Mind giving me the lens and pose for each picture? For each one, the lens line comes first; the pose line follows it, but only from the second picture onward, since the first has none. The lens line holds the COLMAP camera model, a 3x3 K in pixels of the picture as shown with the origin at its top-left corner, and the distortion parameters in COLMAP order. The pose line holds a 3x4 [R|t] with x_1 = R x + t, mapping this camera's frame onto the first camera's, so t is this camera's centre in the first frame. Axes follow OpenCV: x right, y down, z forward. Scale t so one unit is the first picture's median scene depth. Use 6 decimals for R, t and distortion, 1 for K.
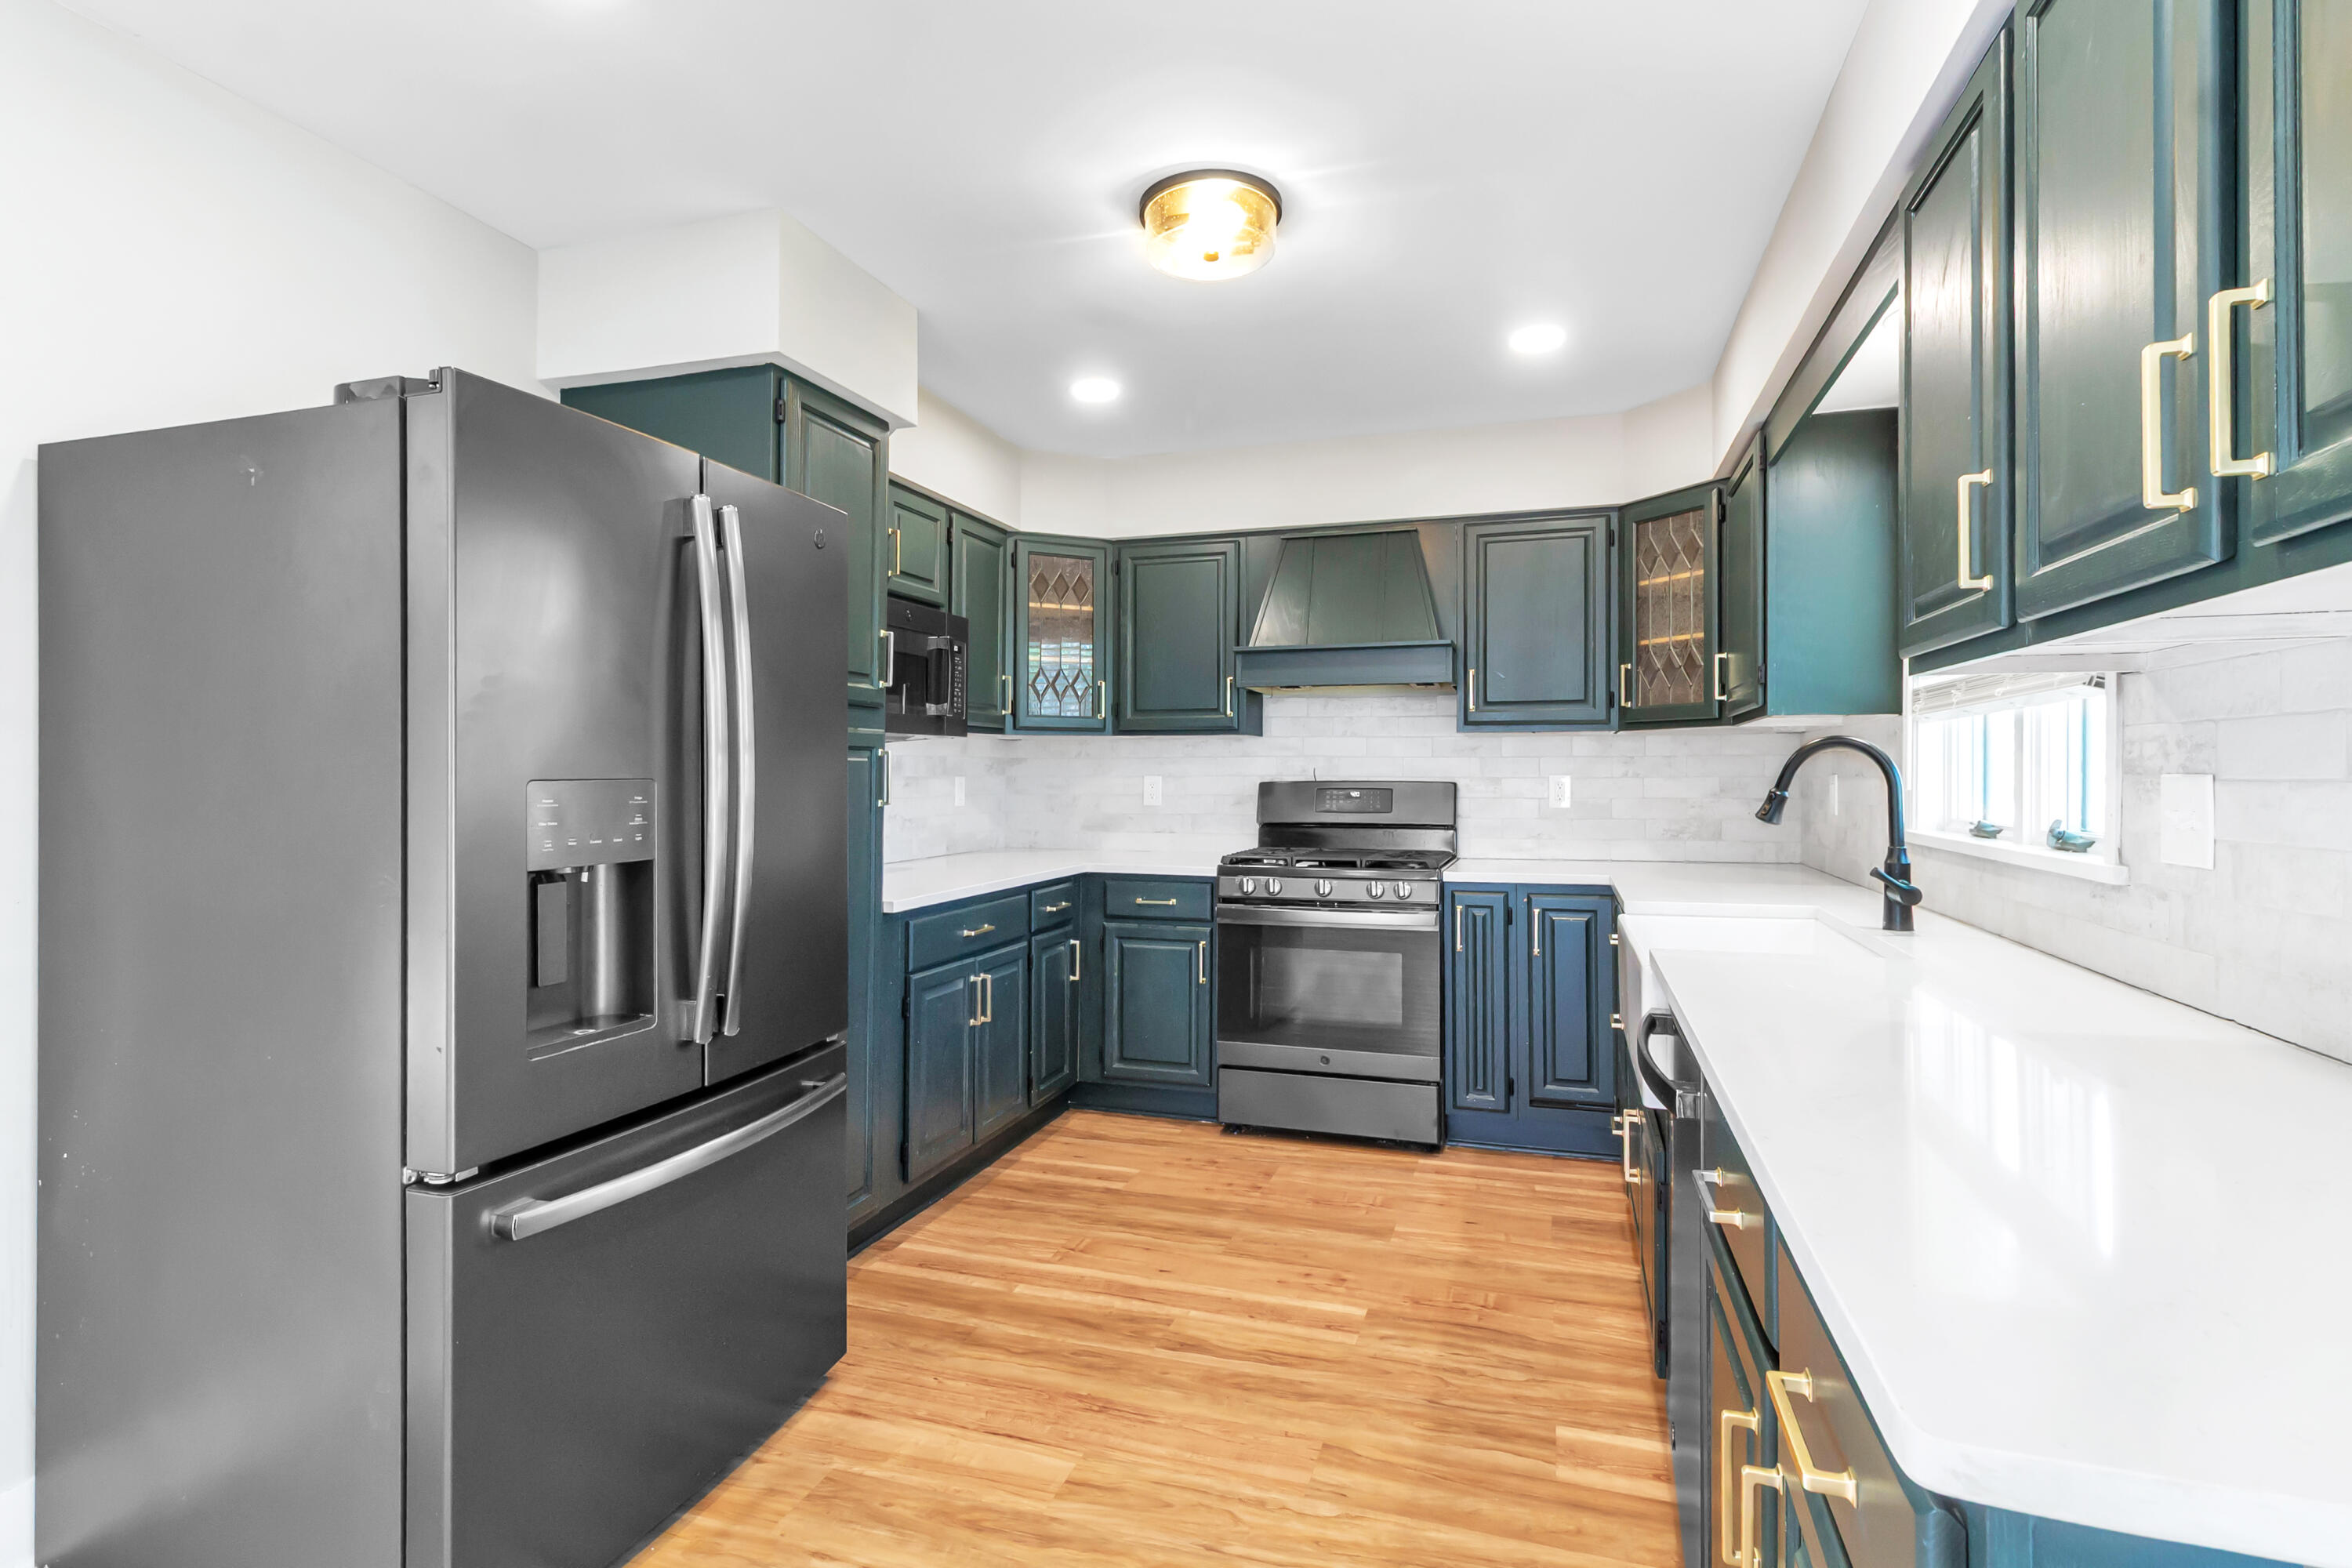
lens RADIAL K [[1148.3, 0, 1171.9], [0, 1148.3, 771.5], [0, 0, 1]] dist [0.000923, 0.000322]
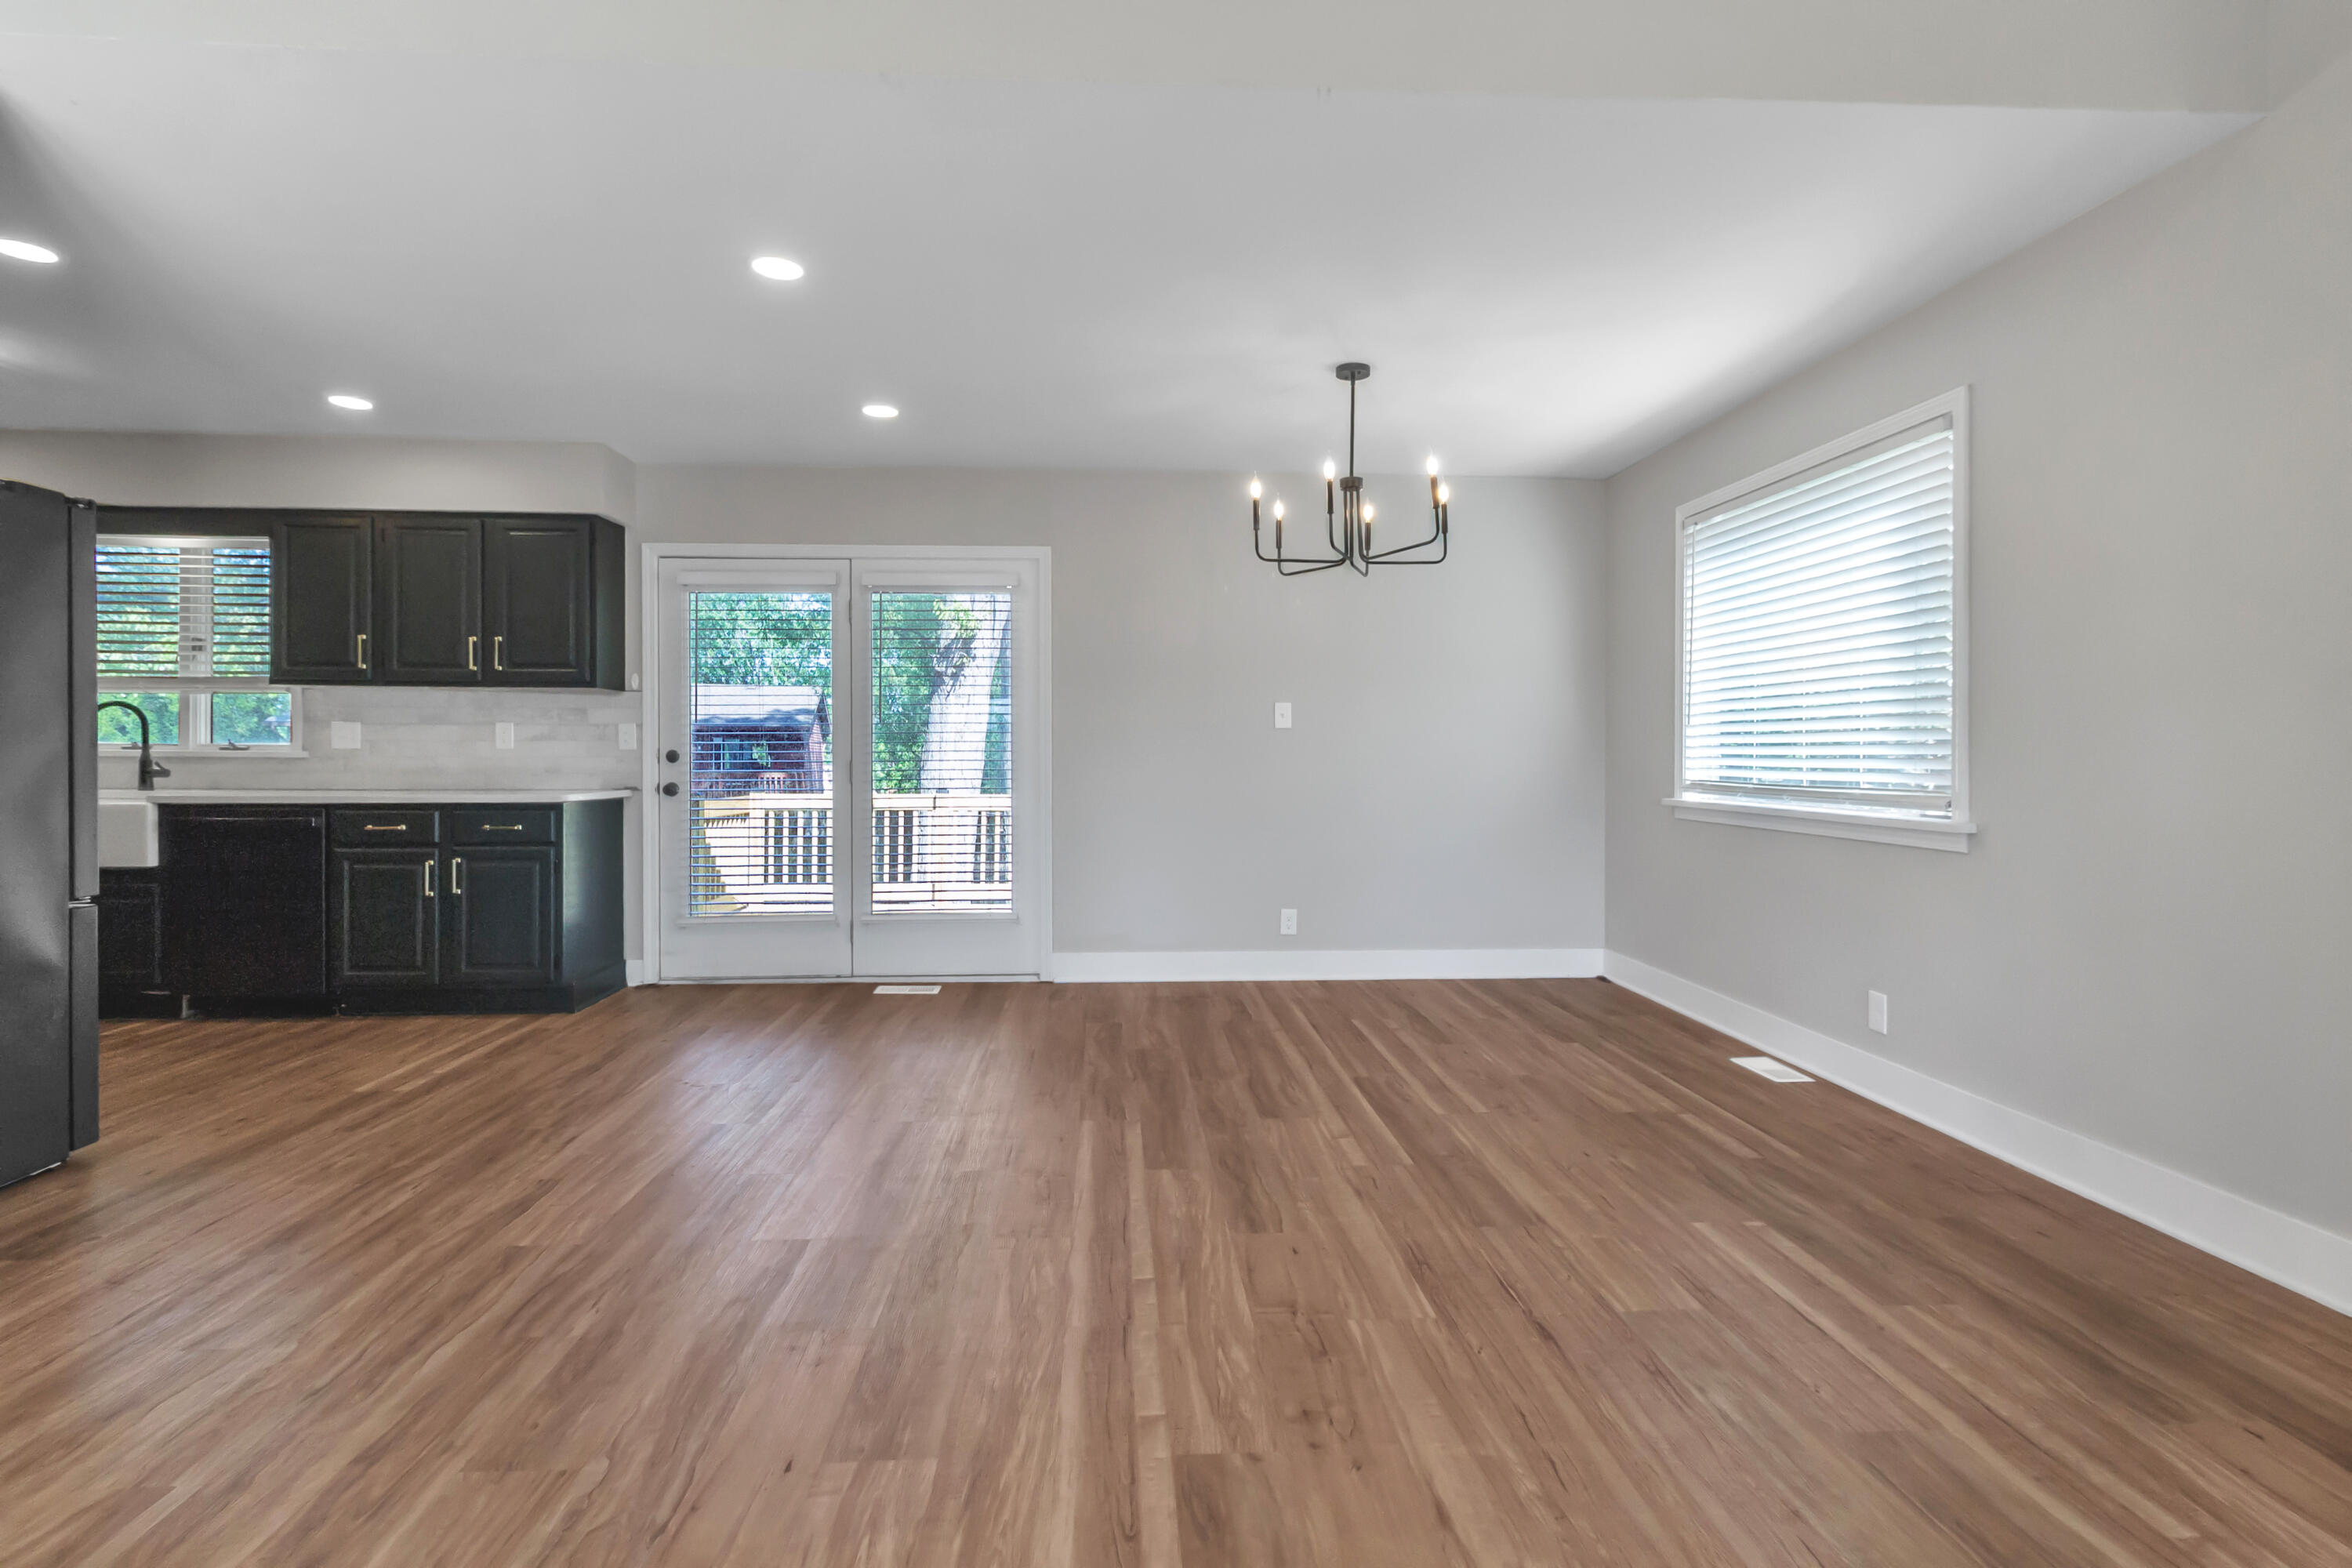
lens RADIAL K [[1132.7, 0, 1177.9], [0, 1132.7, 765.2], [0, 0, 1]] dist [0.000970, -0.000161]
pose [[-0.376165, -0.008870, 0.926510, -1.537567], [-0.006289, 0.999956, 0.007020, 0.045090], [-0.926531, -0.003186, -0.376204, -0.010100]]
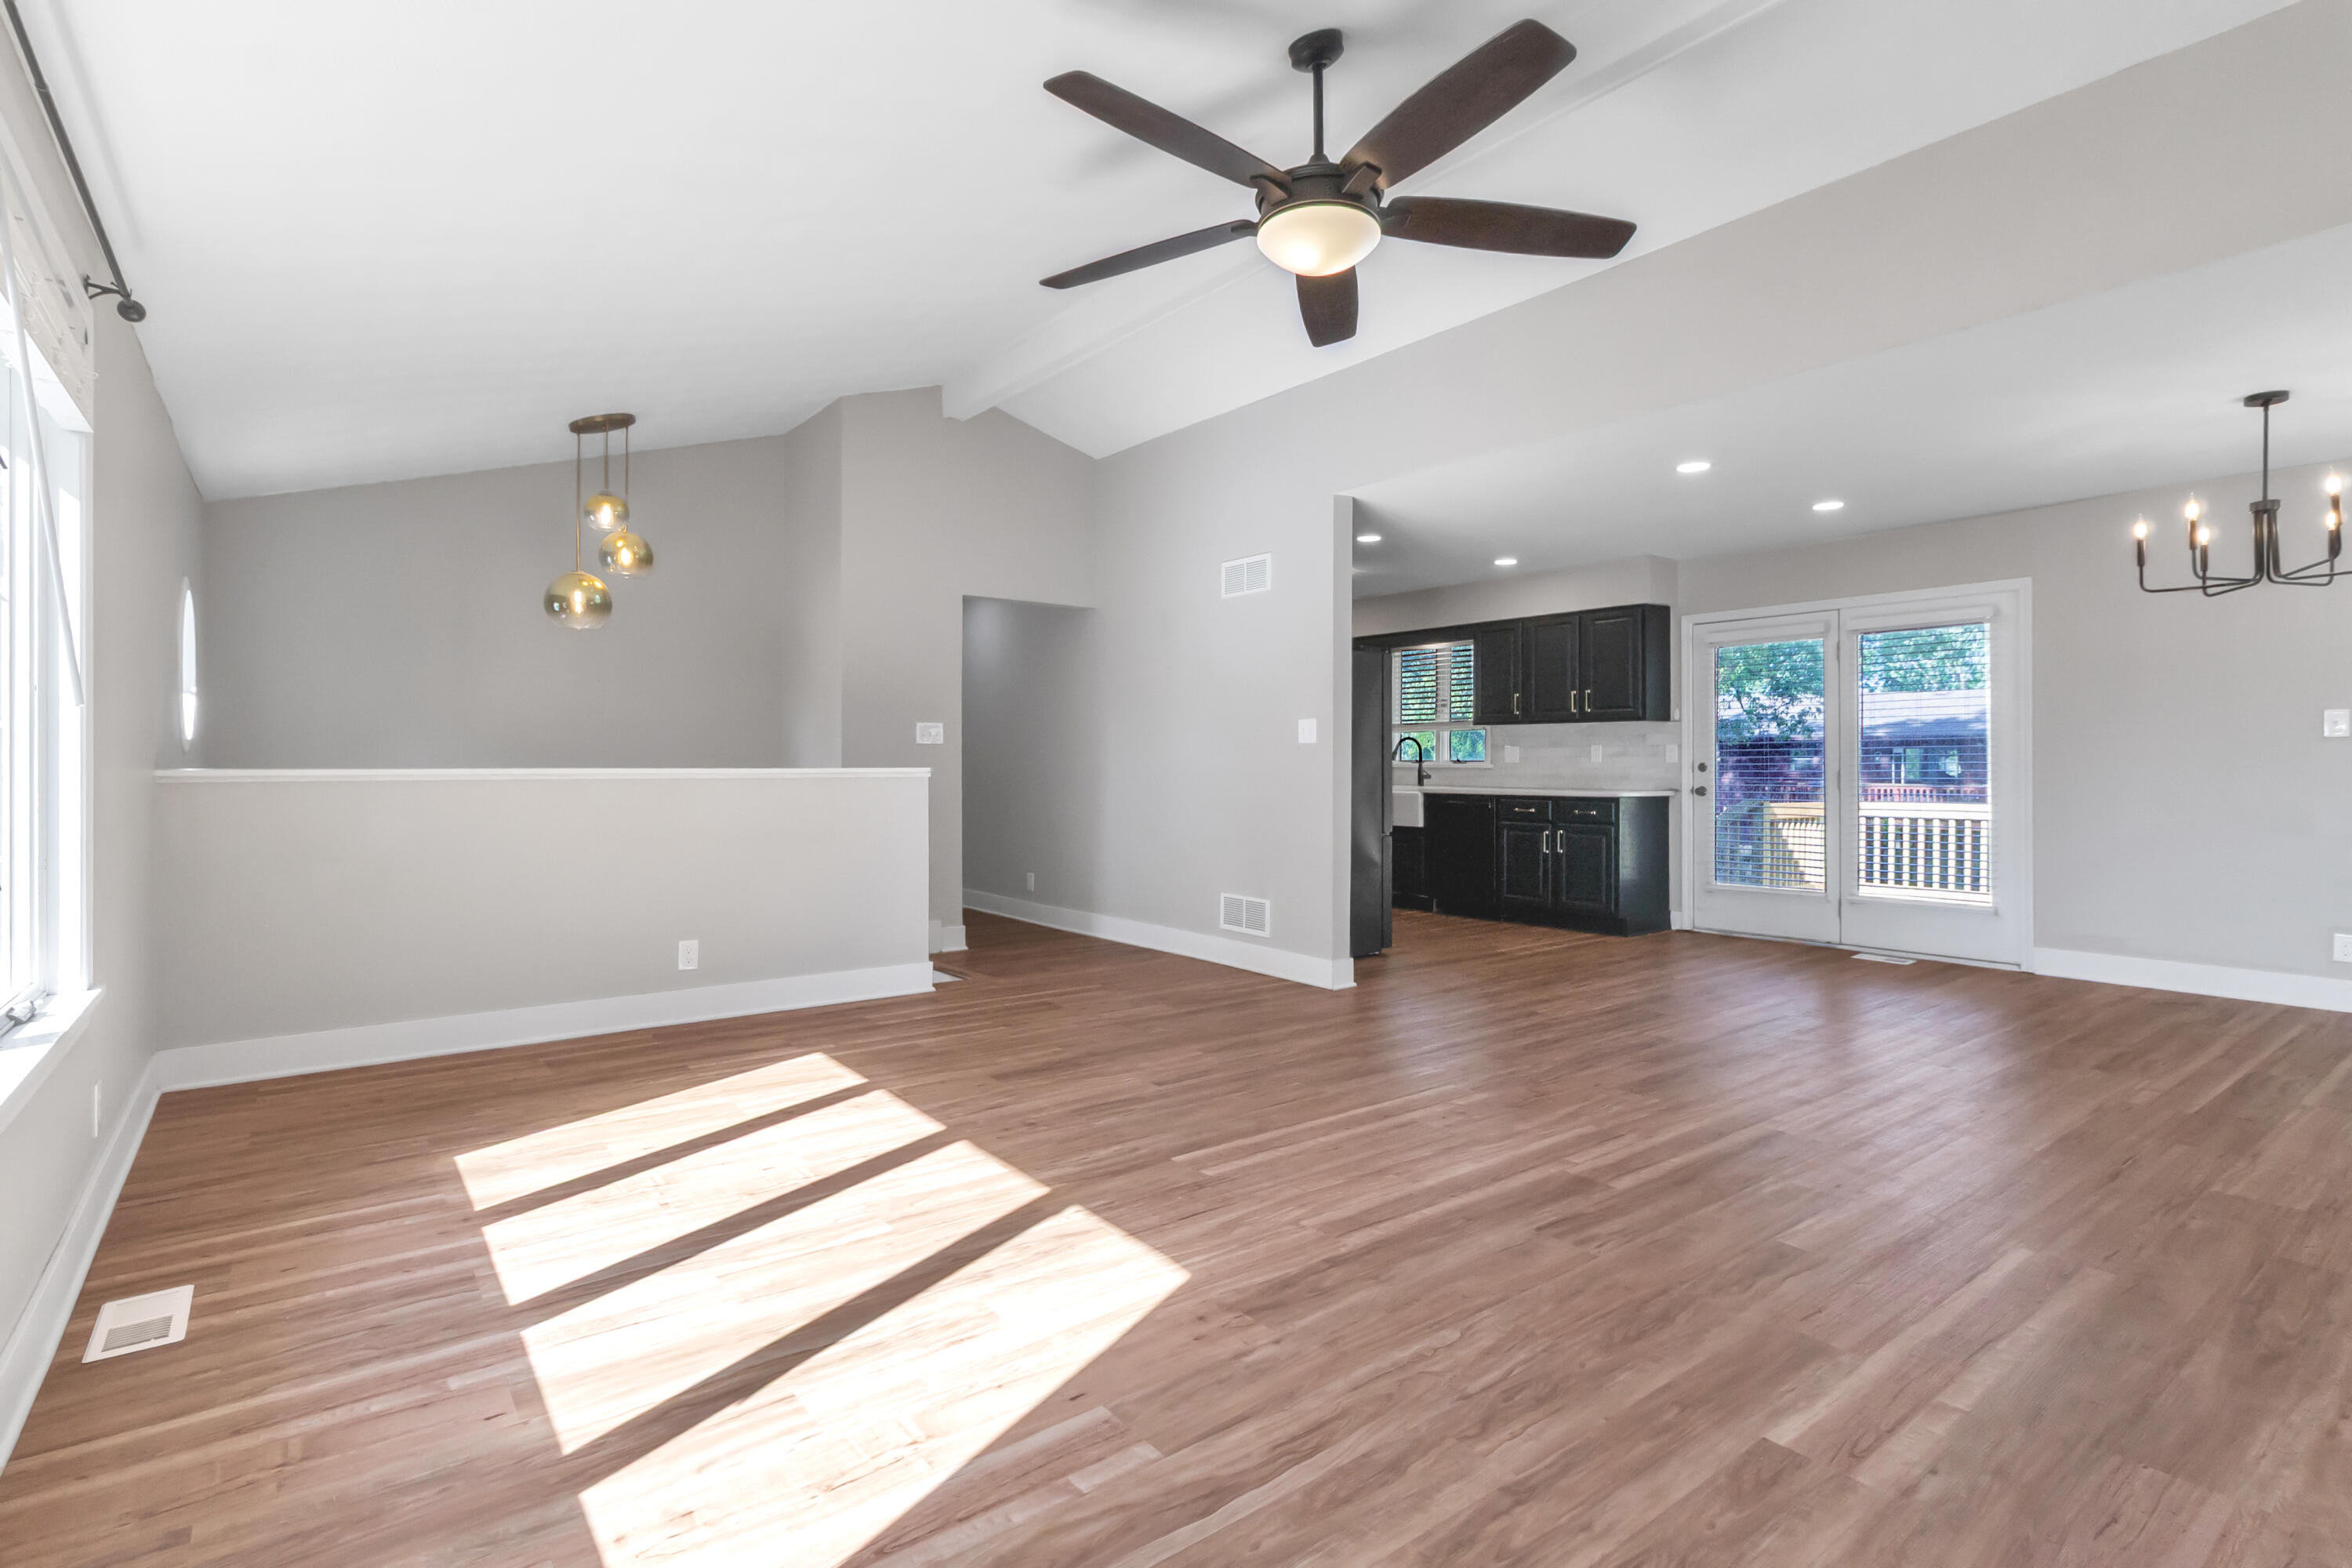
lens RADIAL K [[1136.7, 0, 1173.1], [0, 1136.7, 762.5], [0, 0, 1]] dist [-0.001300, 0.006159]
pose [[0.560178, 0.001885, 0.828370, -2.244300], [-0.004233, 0.999991, 0.000587, 0.041975], [-0.828362, -0.003836, 0.560180, -0.354526]]
